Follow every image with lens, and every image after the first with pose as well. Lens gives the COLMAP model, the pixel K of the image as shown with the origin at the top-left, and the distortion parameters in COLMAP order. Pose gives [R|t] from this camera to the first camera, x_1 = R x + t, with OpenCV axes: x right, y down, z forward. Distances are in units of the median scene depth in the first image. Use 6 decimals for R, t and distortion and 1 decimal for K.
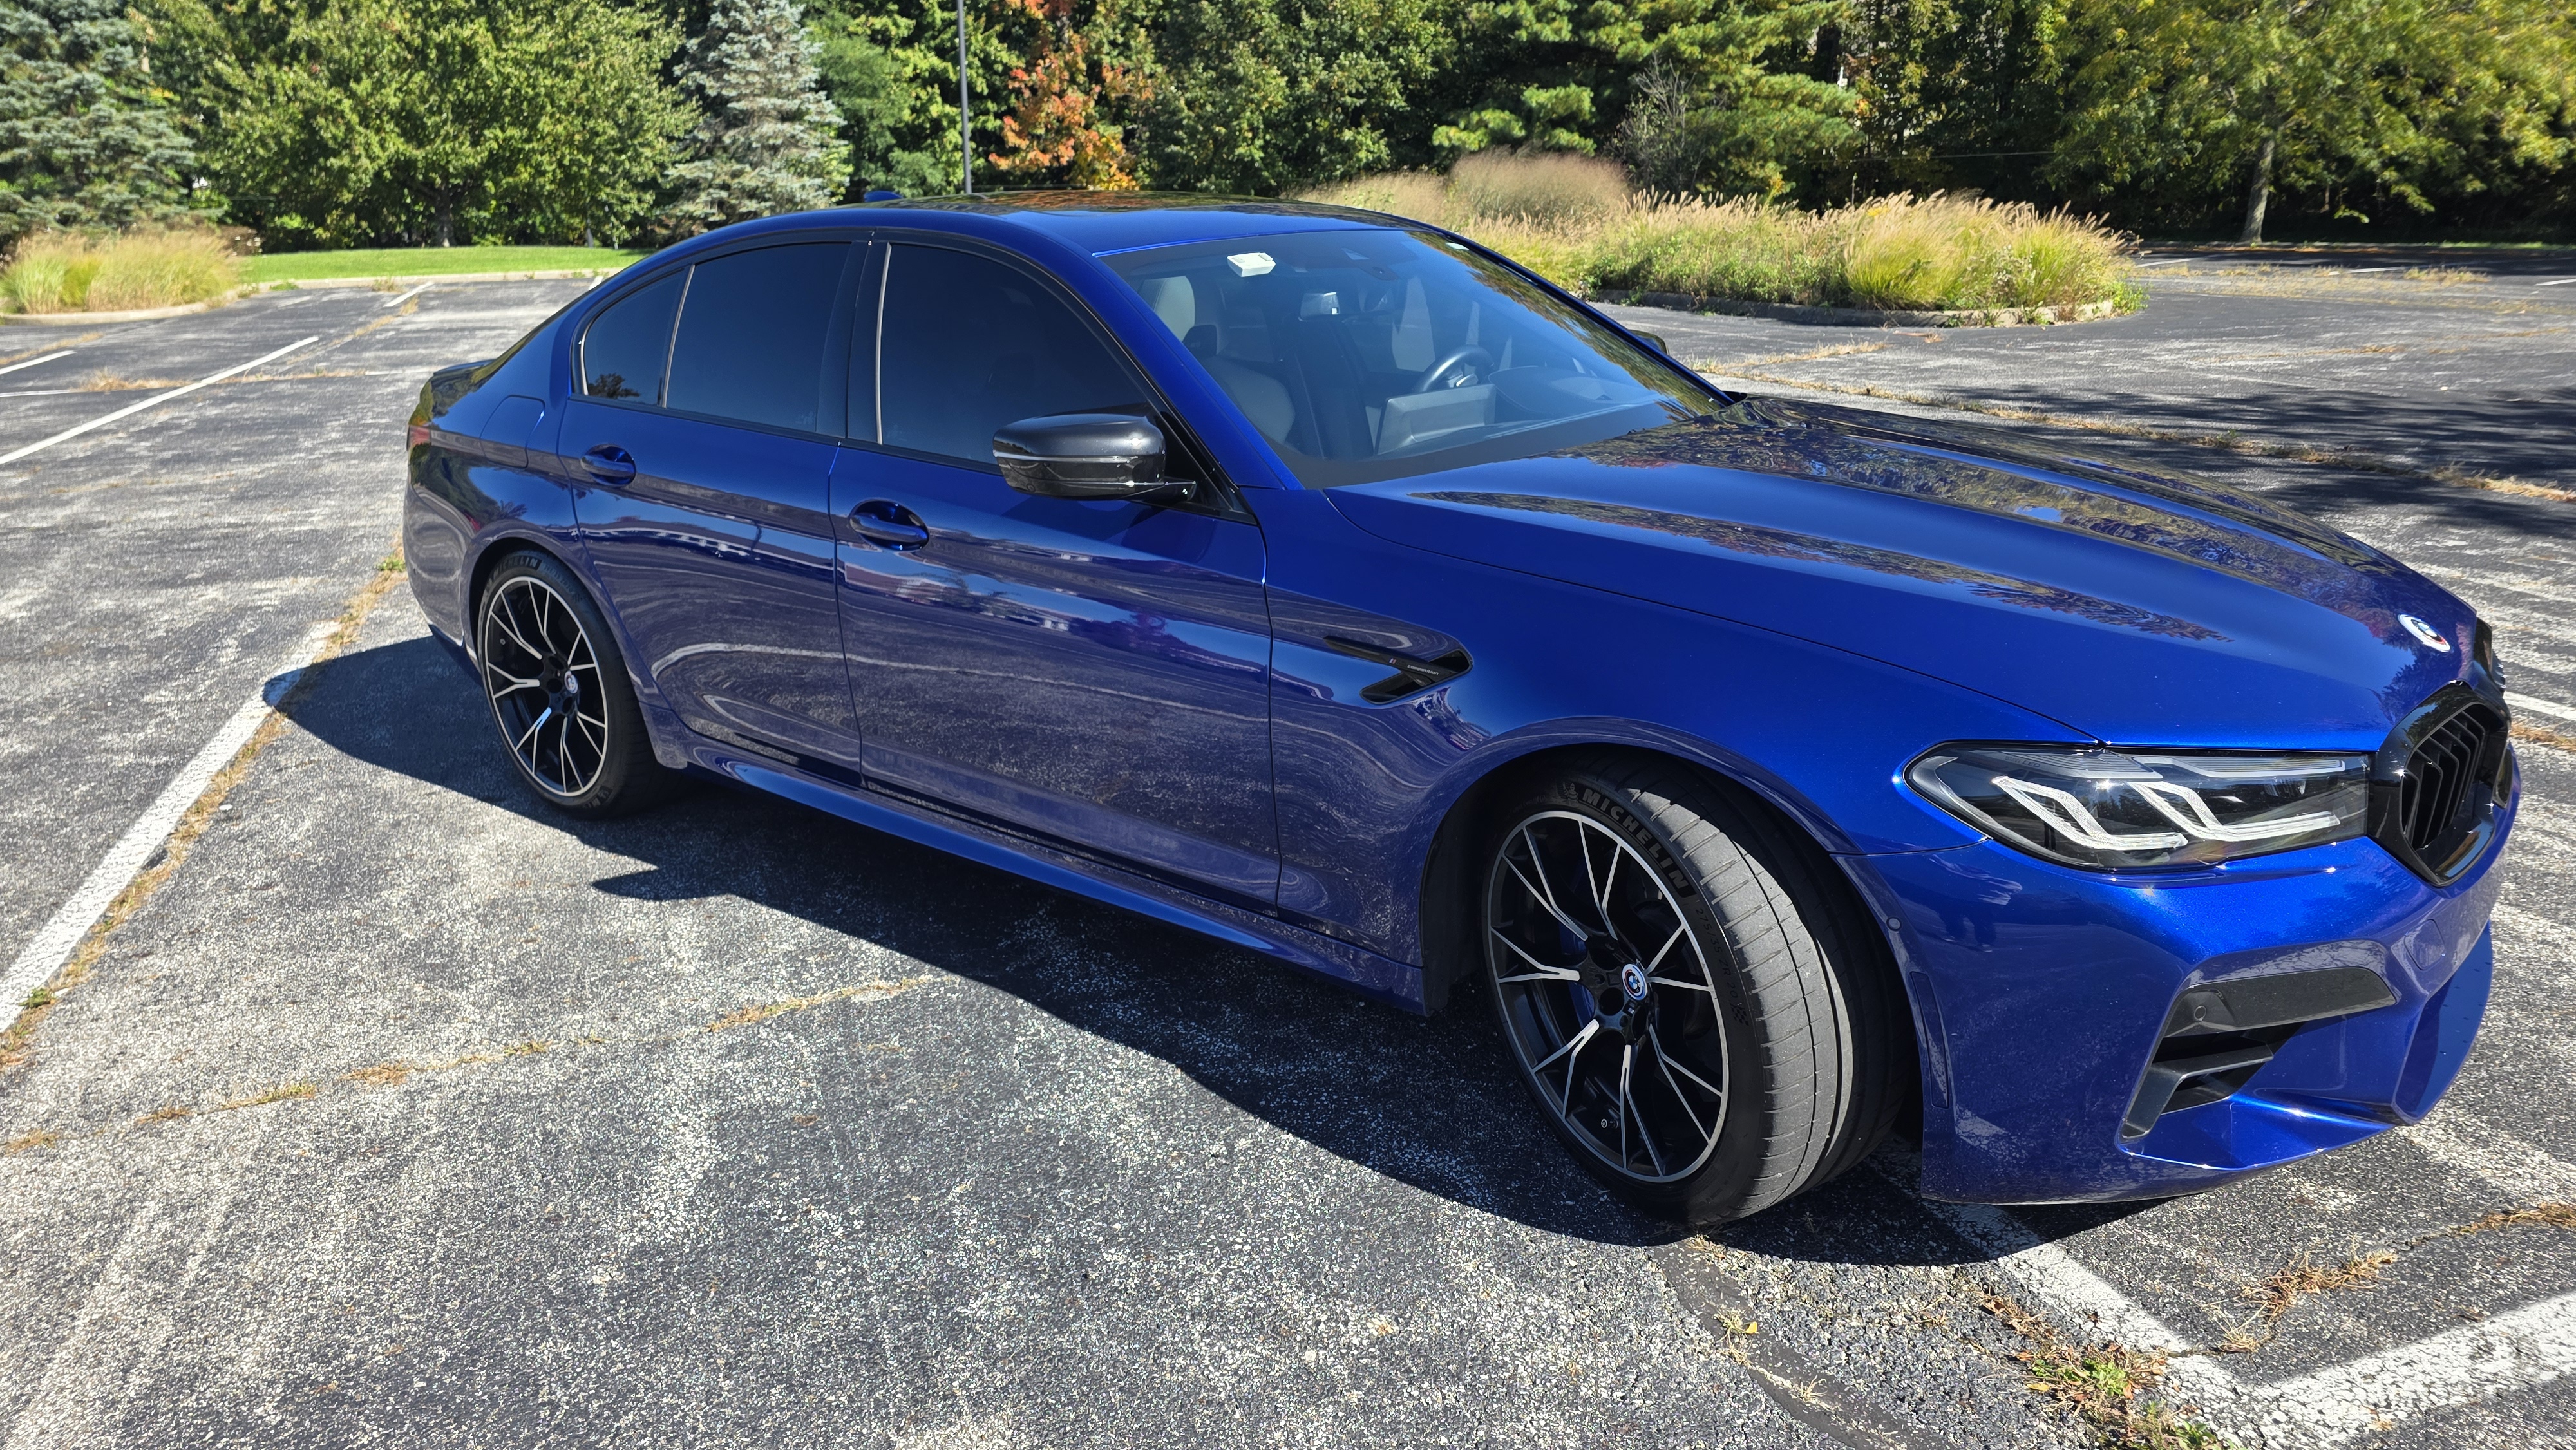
lens RADIAL K [[1683.3, 0, 1298.4], [0, 1683.3, 760.1], [0, 0, 1]] dist [0.059799, -0.054026]
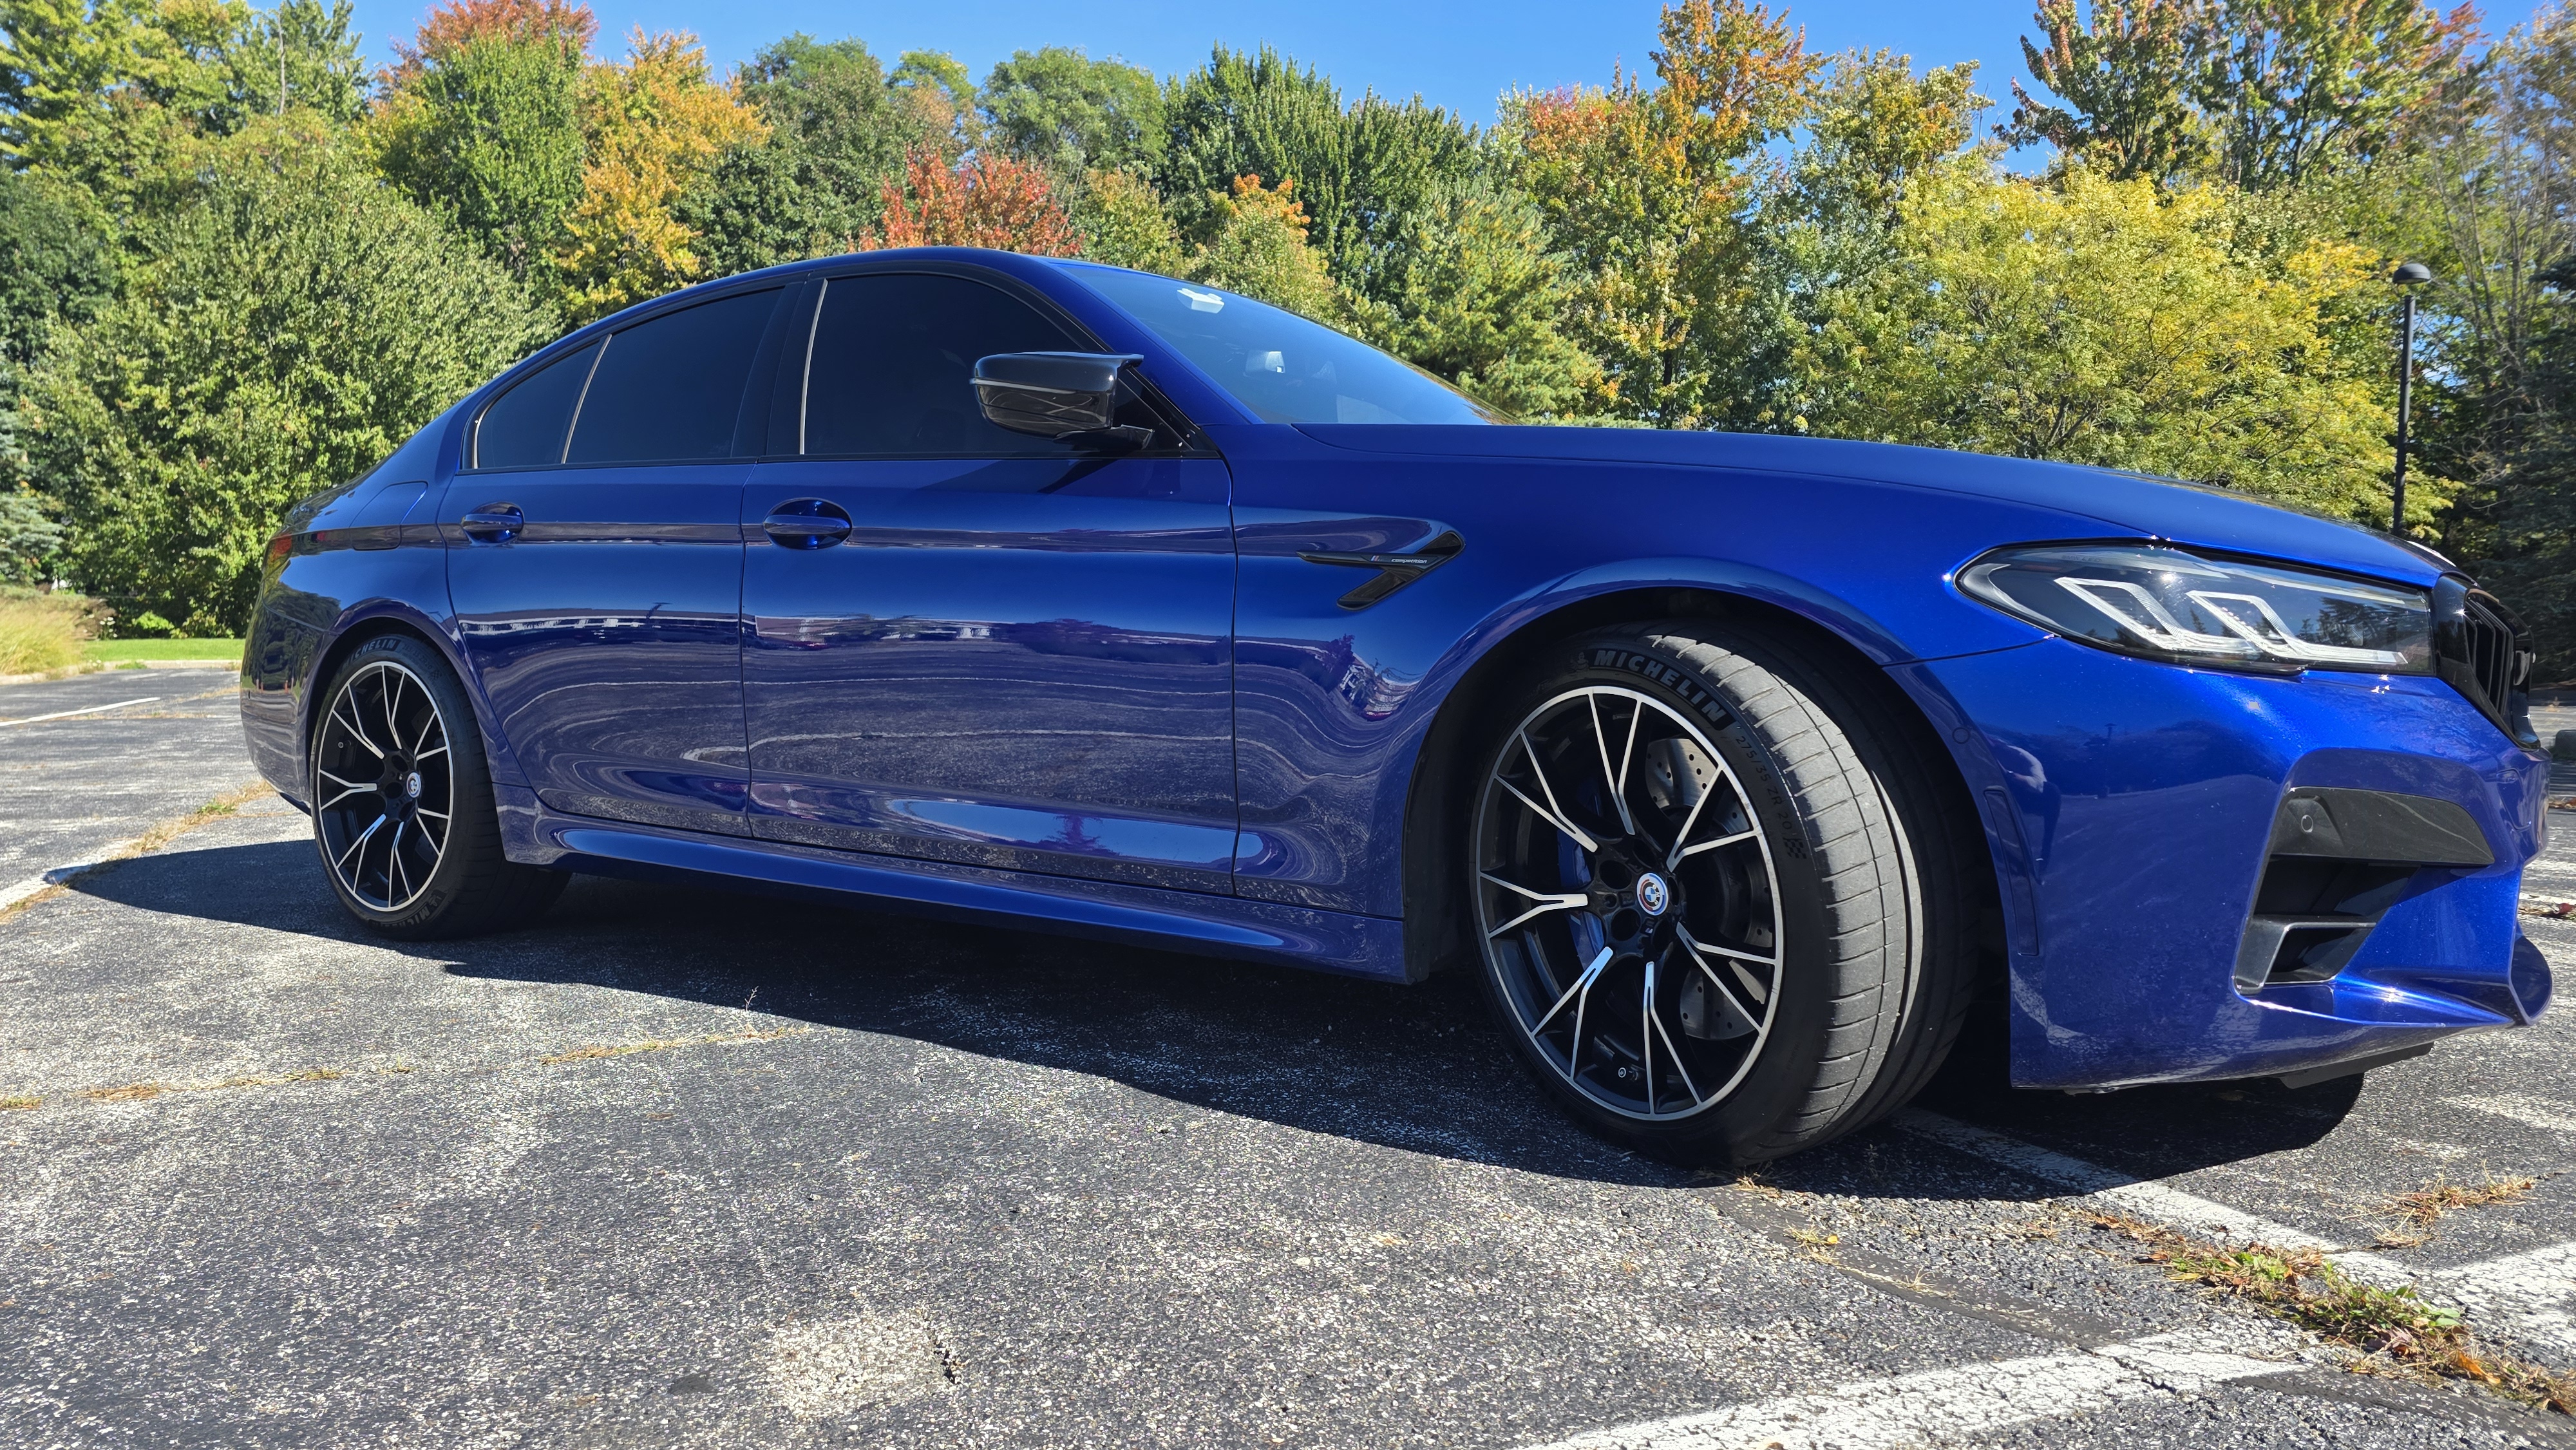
lens RADIAL K [[1693.1, 0, 1303.7], [0, 1693.1, 727.6], [0, 0, 1]] dist [0.062817, -0.056984]
pose [[0.996595, 0.022812, 0.079228, -0.055720], [-0.001785, 0.966703, -0.255895, 0.279725], [-0.082428, 0.254883, 0.963452, 0.141029]]
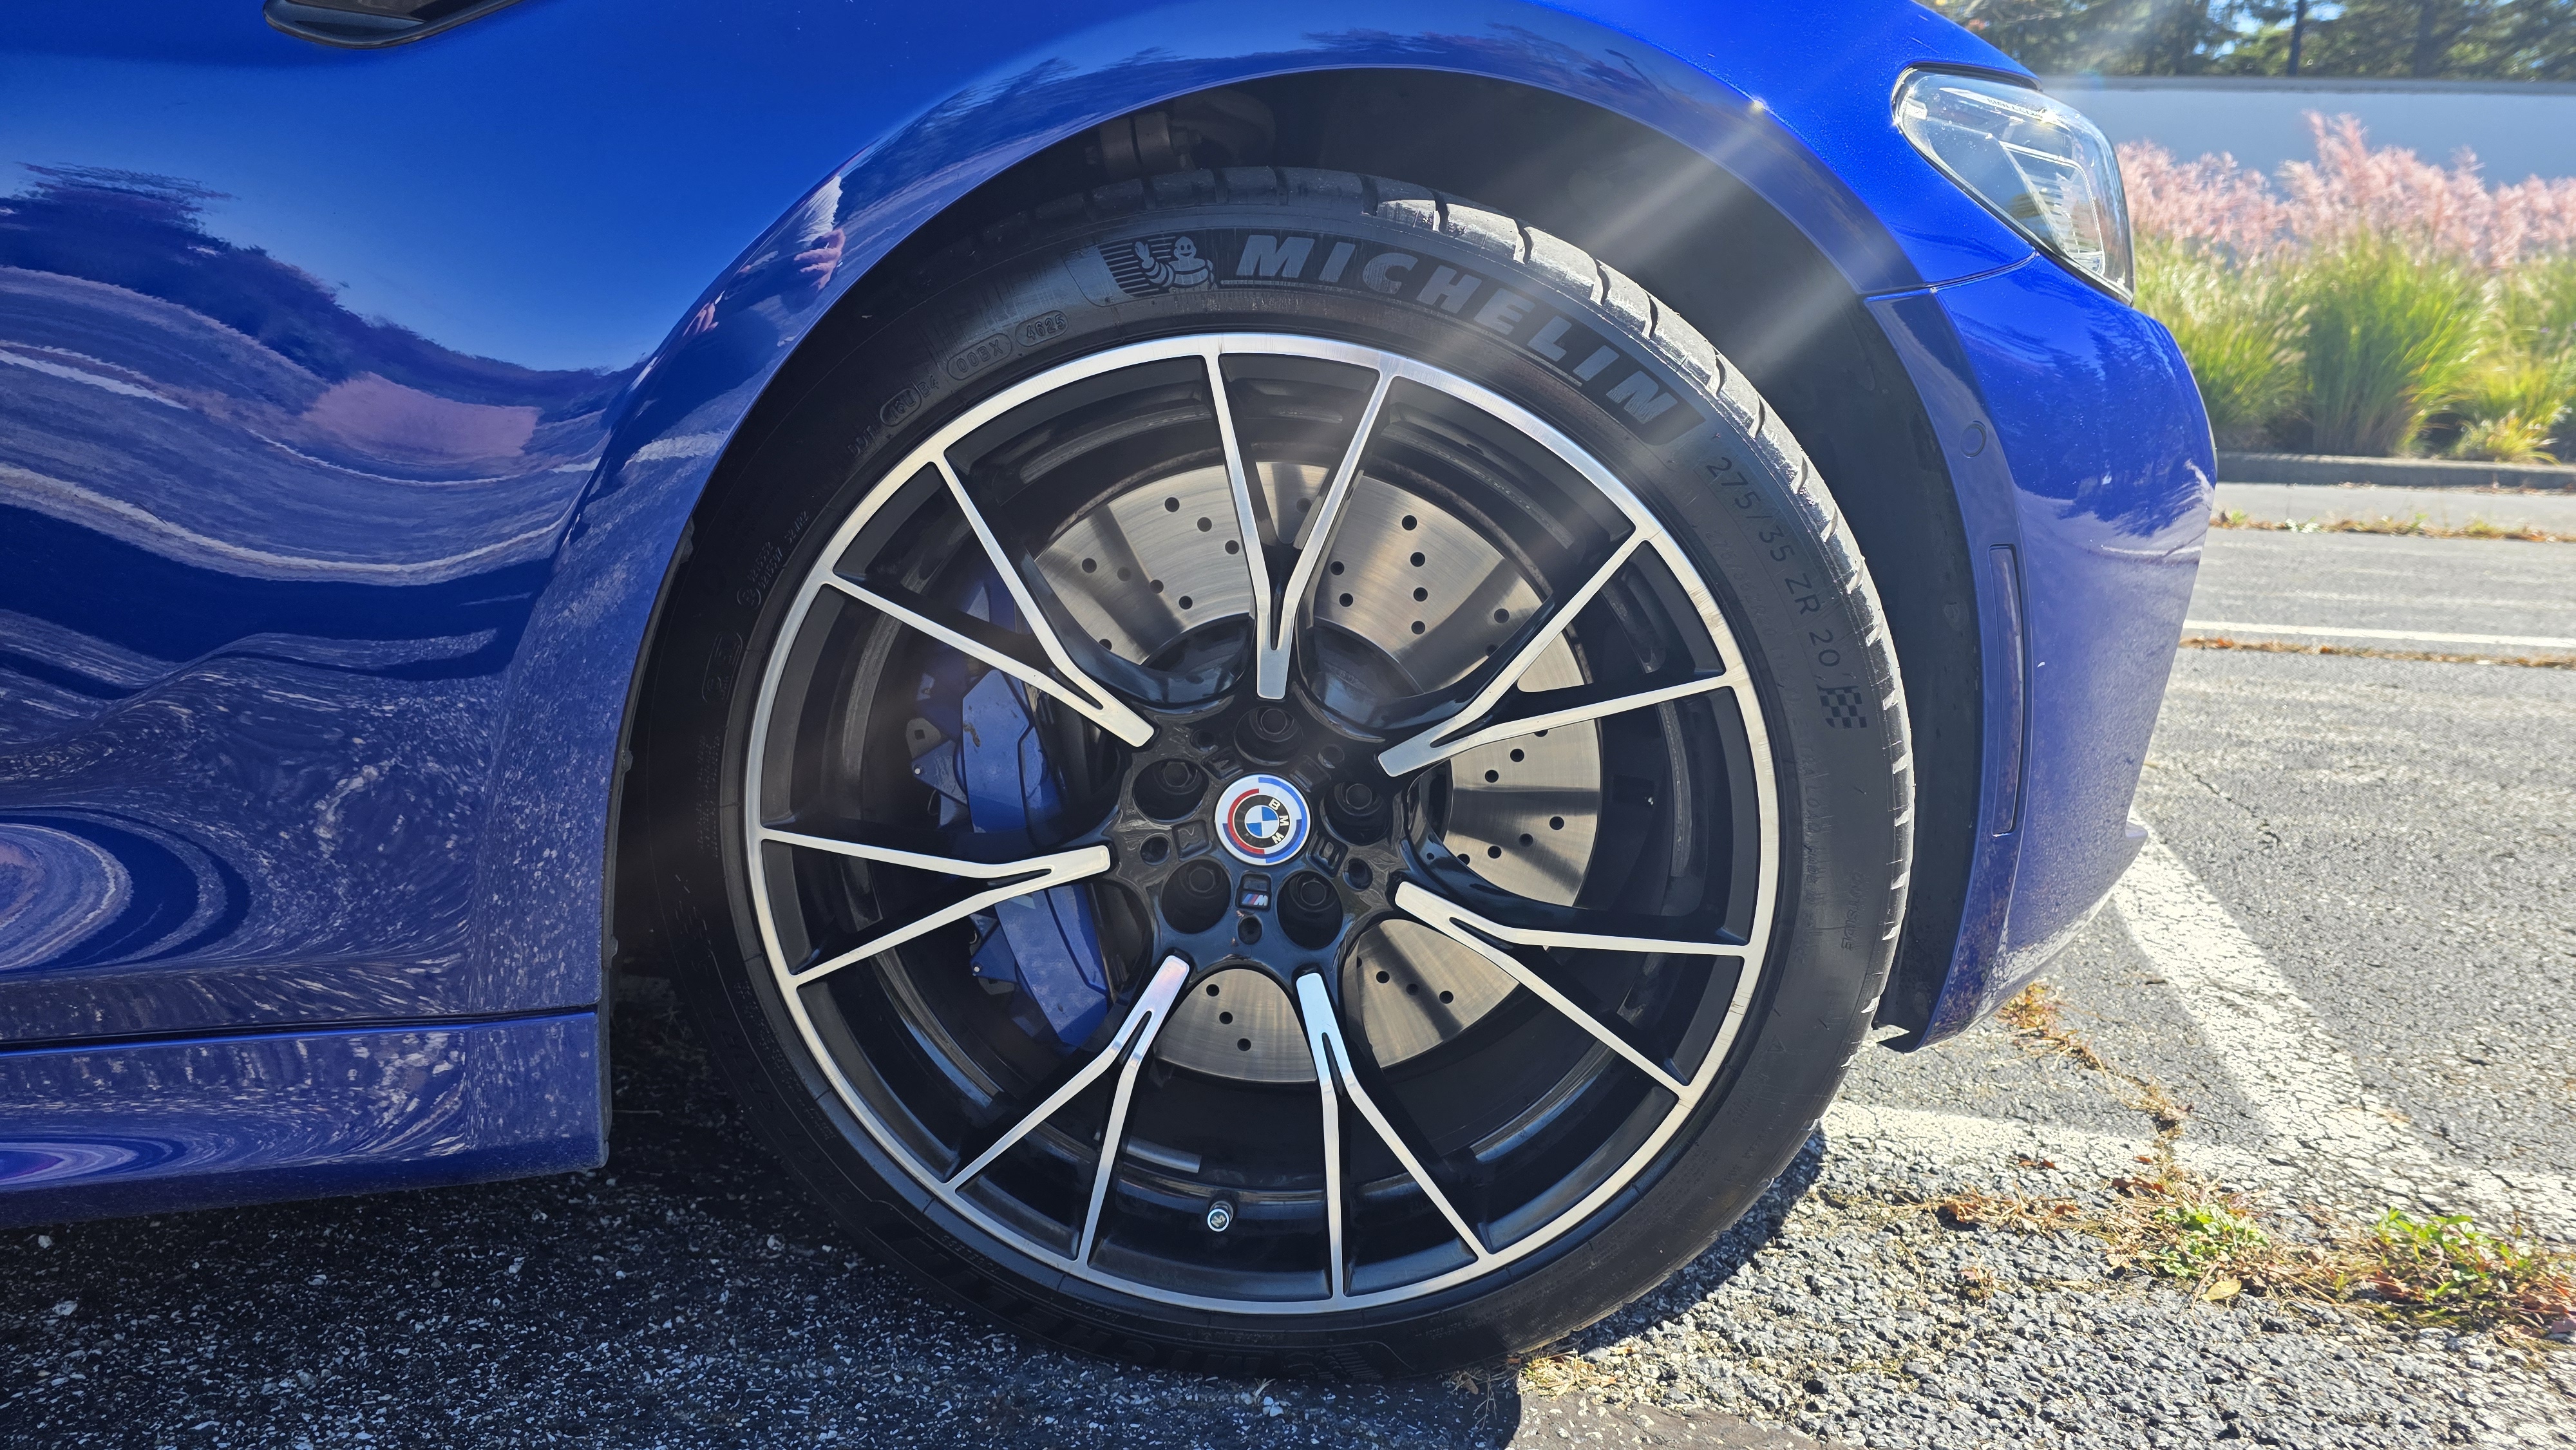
lens RADIAL K [[1693.1, 0, 1303.7], [0, 1693.1, 727.6], [0, 0, 1]] dist [0.062817, -0.056984]
pose [[0.543114, -0.137208, 0.828373, -0.120319], [0.214738, 0.976447, 0.020943, 0.106257], [-0.811736, 0.166508, 0.559786, 0.782168]]
